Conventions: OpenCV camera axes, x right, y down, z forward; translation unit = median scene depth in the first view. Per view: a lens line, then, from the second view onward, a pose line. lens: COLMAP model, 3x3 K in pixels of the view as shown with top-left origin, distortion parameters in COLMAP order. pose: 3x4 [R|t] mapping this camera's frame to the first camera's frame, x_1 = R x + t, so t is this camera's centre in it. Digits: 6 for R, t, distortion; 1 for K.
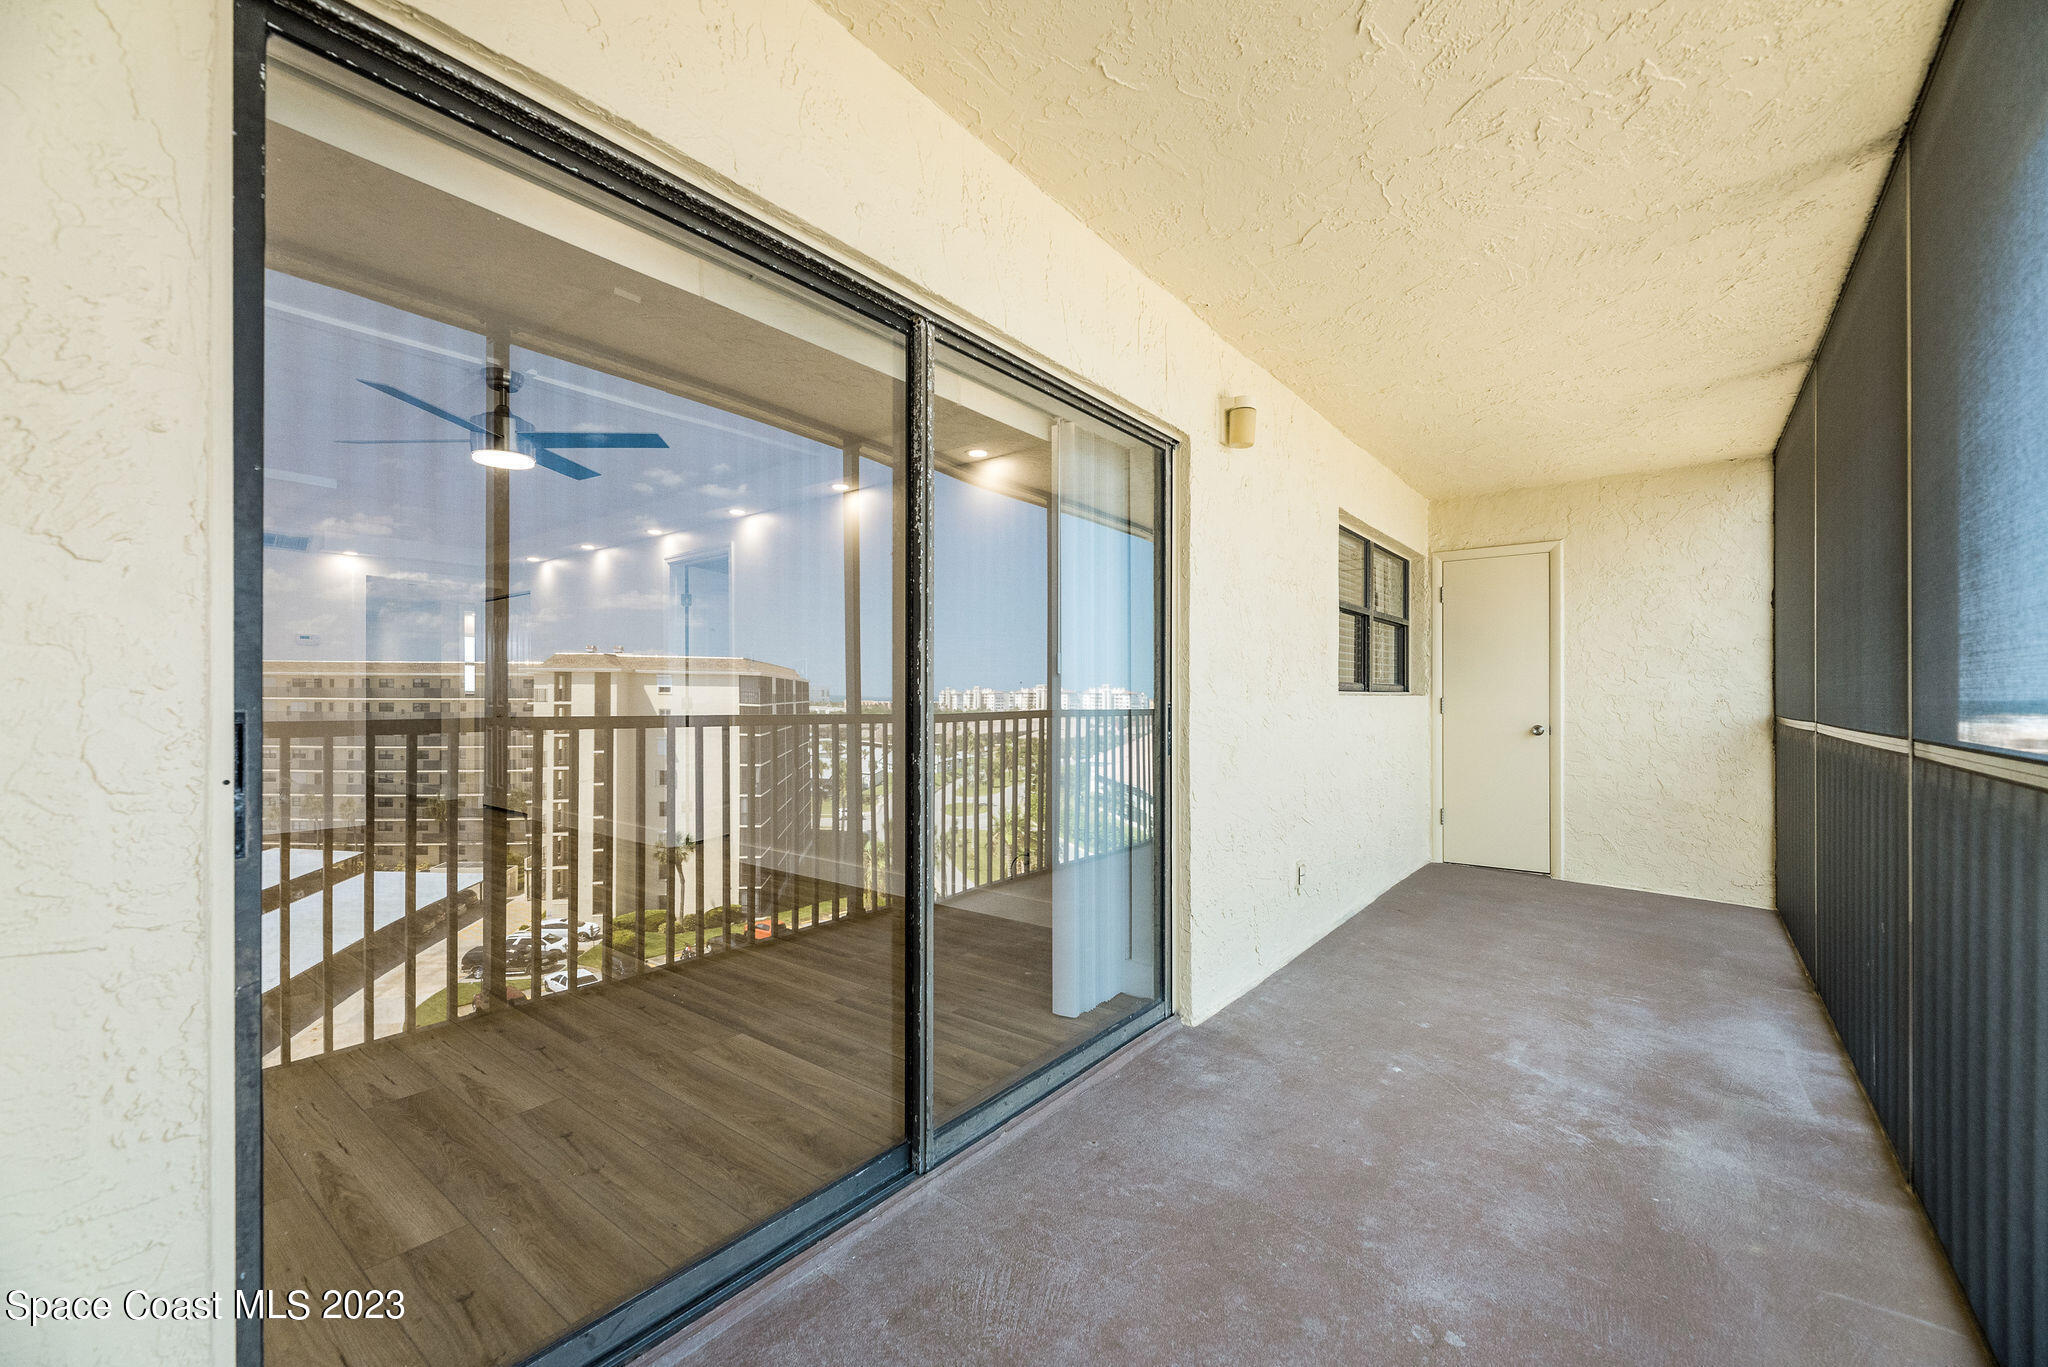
lens RADIAL K [[828.8, 0, 1029.7], [0, 828.8, 697.0], [0, 0, 1]] dist [0.005741, -0.001201]
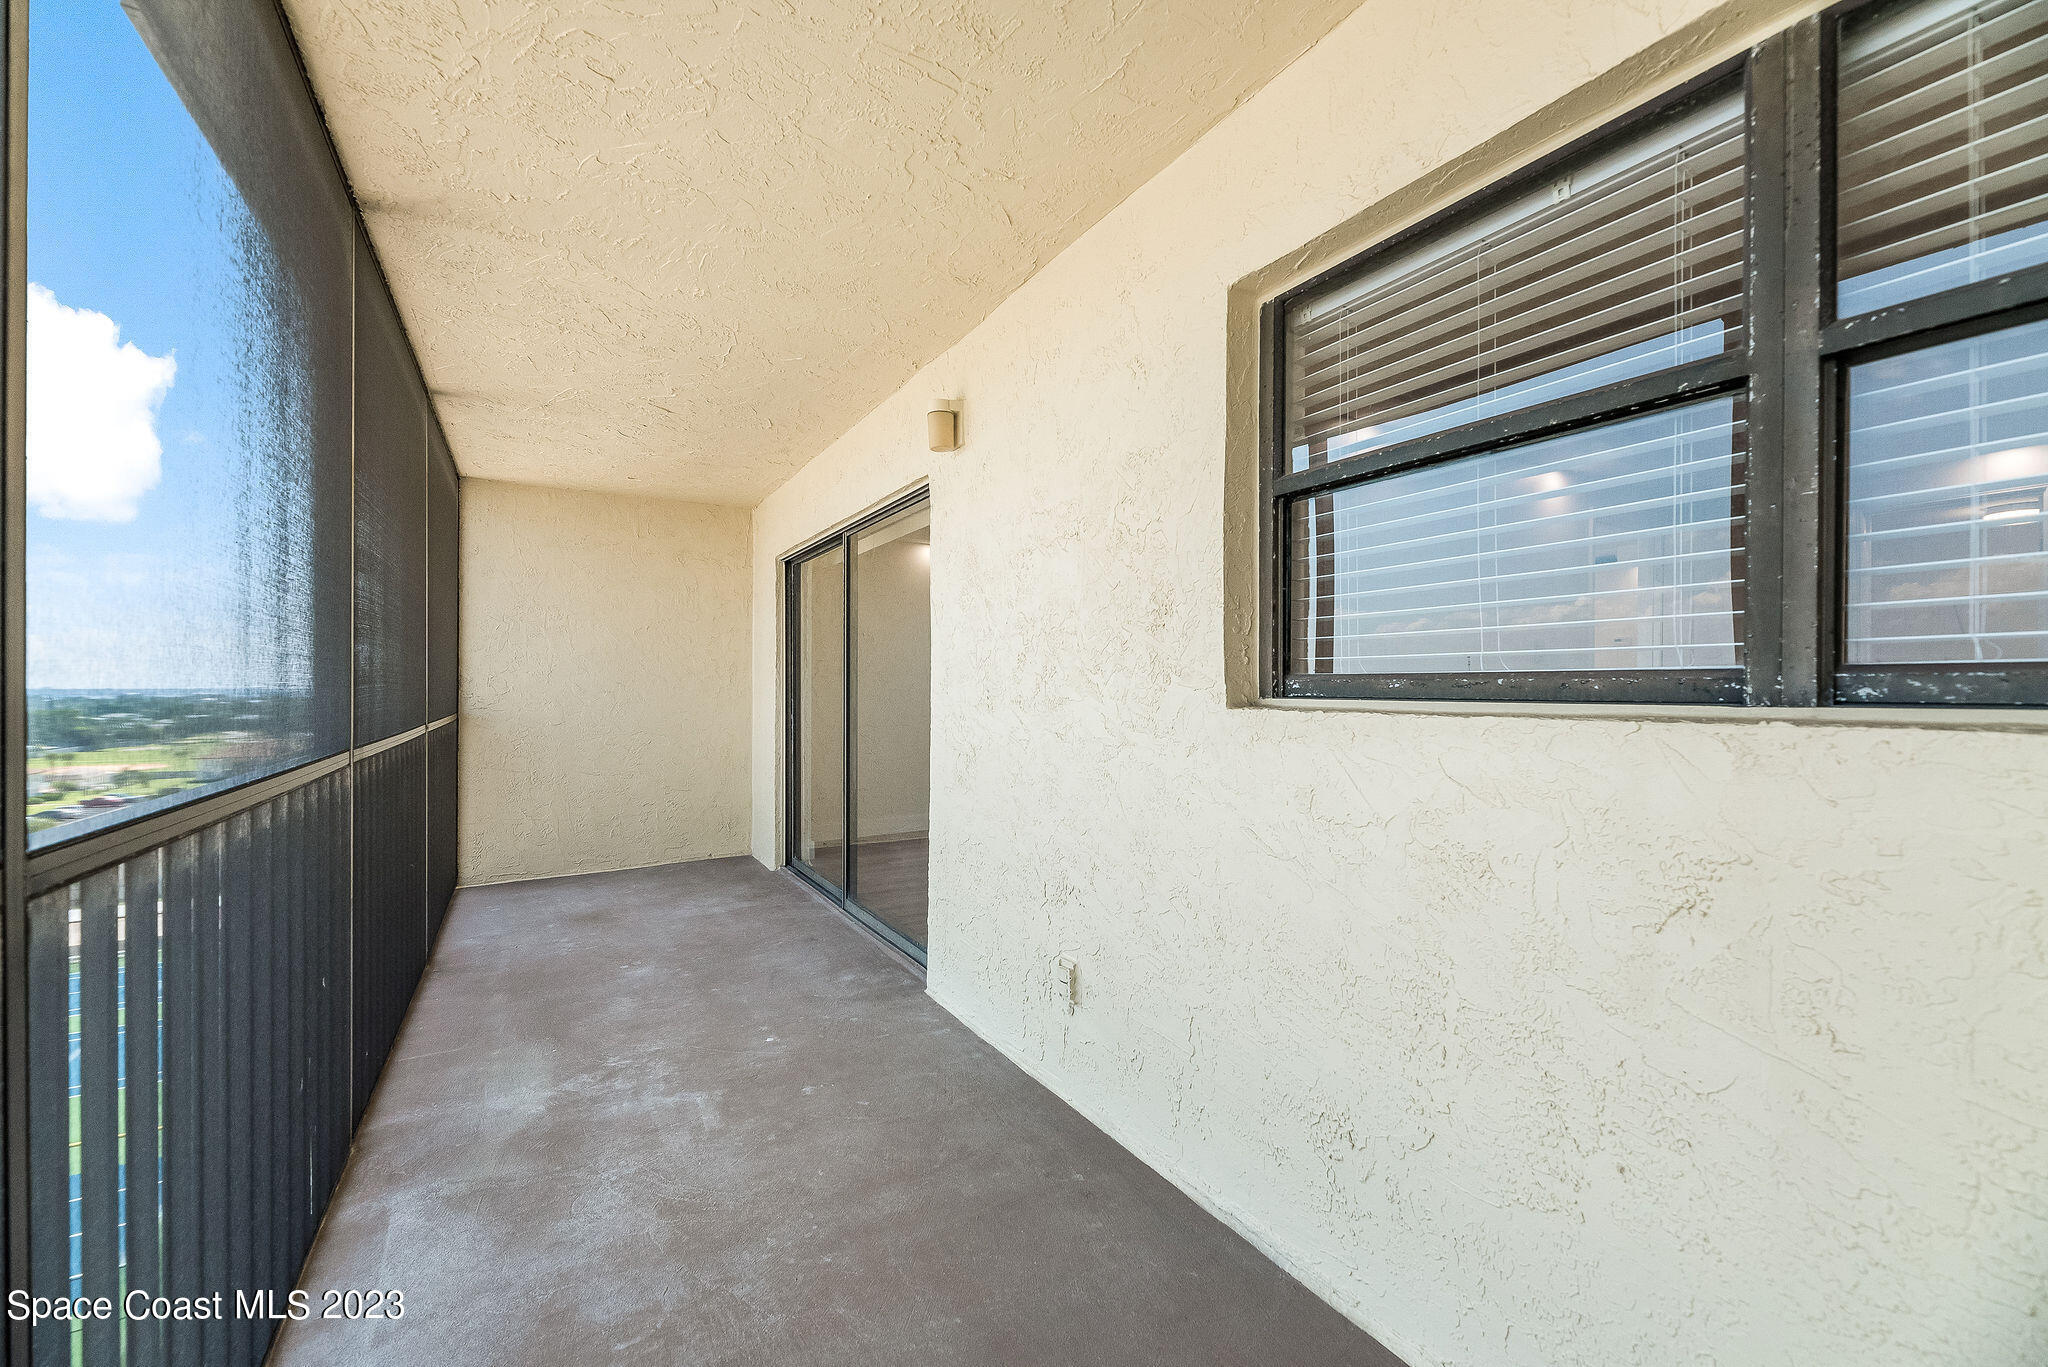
lens RADIAL K [[828.8, 0, 1029.2], [0, 828.8, 683.2], [0, 0, 1]] dist [0.005741, -0.001201]
pose [[-0.367293, -0.004336, -0.930095, 1.452314], [-0.002871, 0.999990, -0.003528, -0.031284], [0.930101, 0.001375, -0.367301, 1.858387]]
